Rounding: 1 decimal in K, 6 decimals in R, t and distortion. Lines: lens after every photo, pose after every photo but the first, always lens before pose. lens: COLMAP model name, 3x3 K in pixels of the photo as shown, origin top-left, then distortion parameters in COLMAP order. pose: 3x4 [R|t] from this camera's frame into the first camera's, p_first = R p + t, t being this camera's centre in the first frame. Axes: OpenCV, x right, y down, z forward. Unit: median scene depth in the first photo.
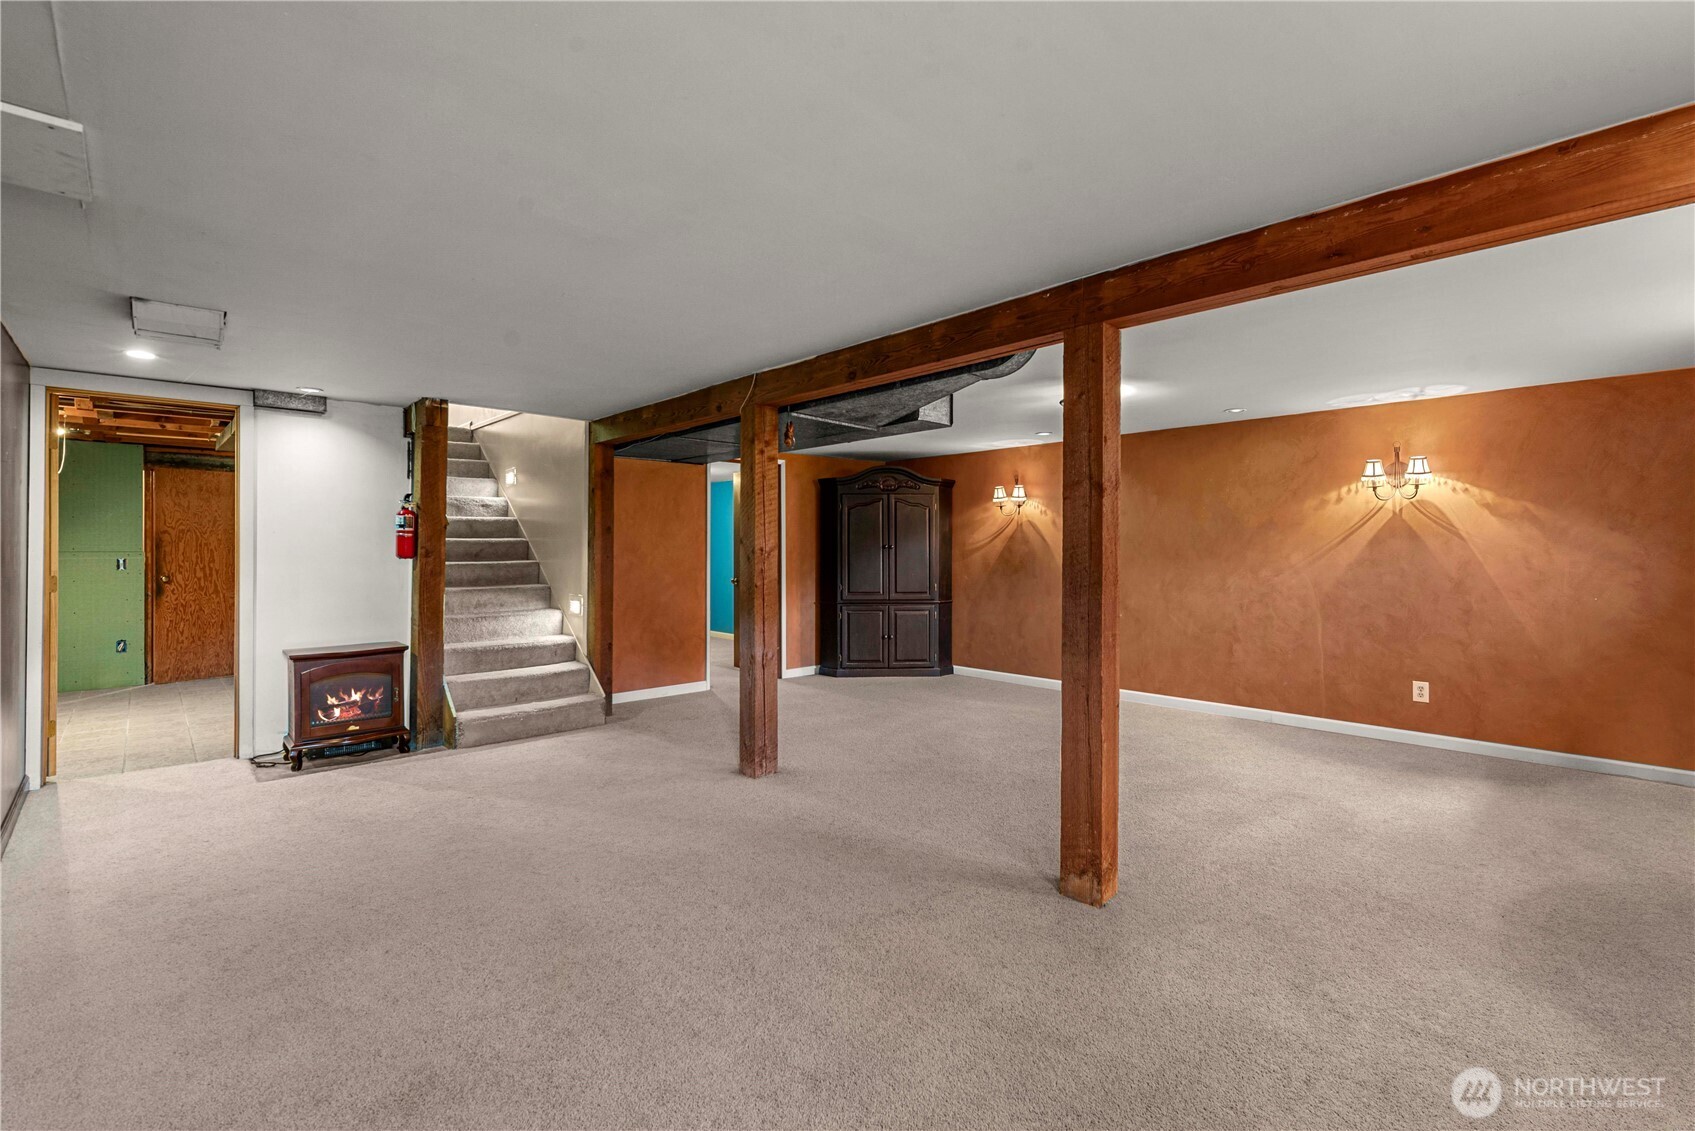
lens RADIAL K [[741.6, 0, 845.0], [0, 741.6, 554.1], [0, 0, 1]] dist [0.004321, -0.000900]
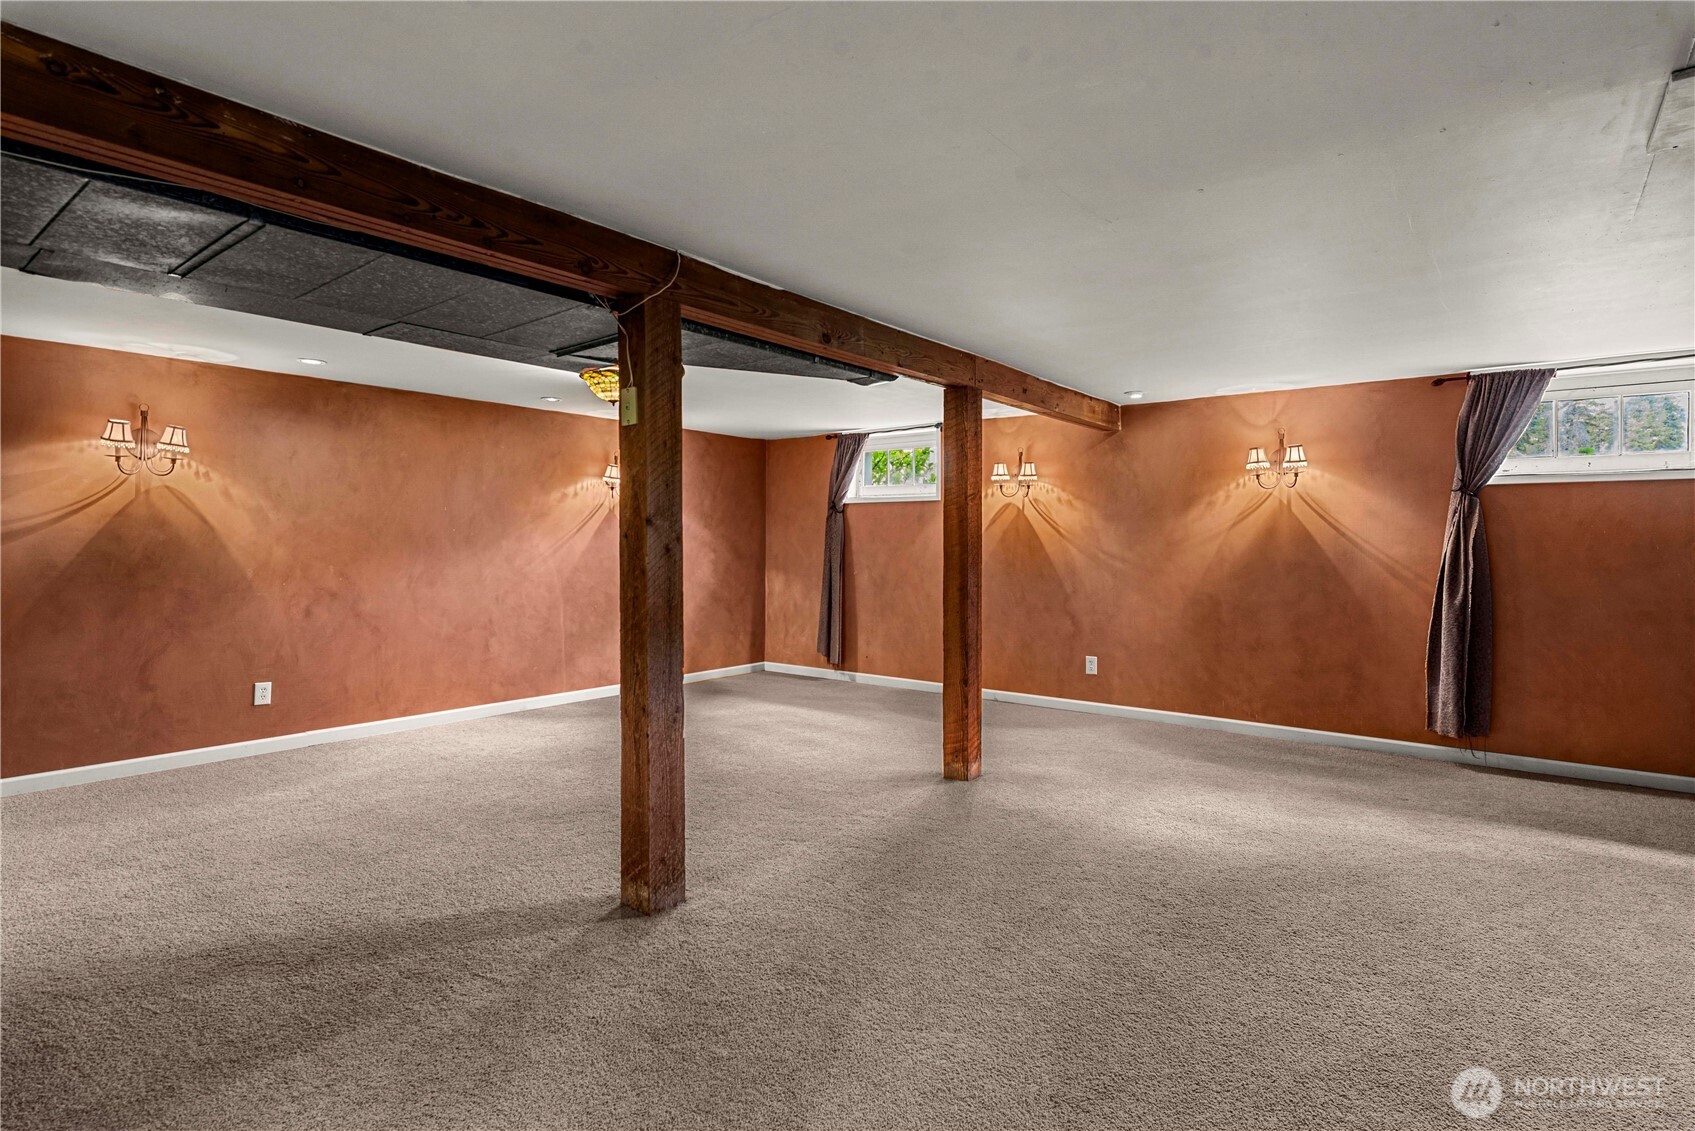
lens RADIAL K [[851.1, 0, 880.2], [0, 851.1, 550.0], [0, 0, 1]] dist [-0.017137, 0.000579]
pose [[-0.165861, -0.009059, 0.986108, -0.634554], [0.001942, 0.999953, 0.009513, -0.000606], [-0.986147, 0.003493, -0.165836, 0.710594]]
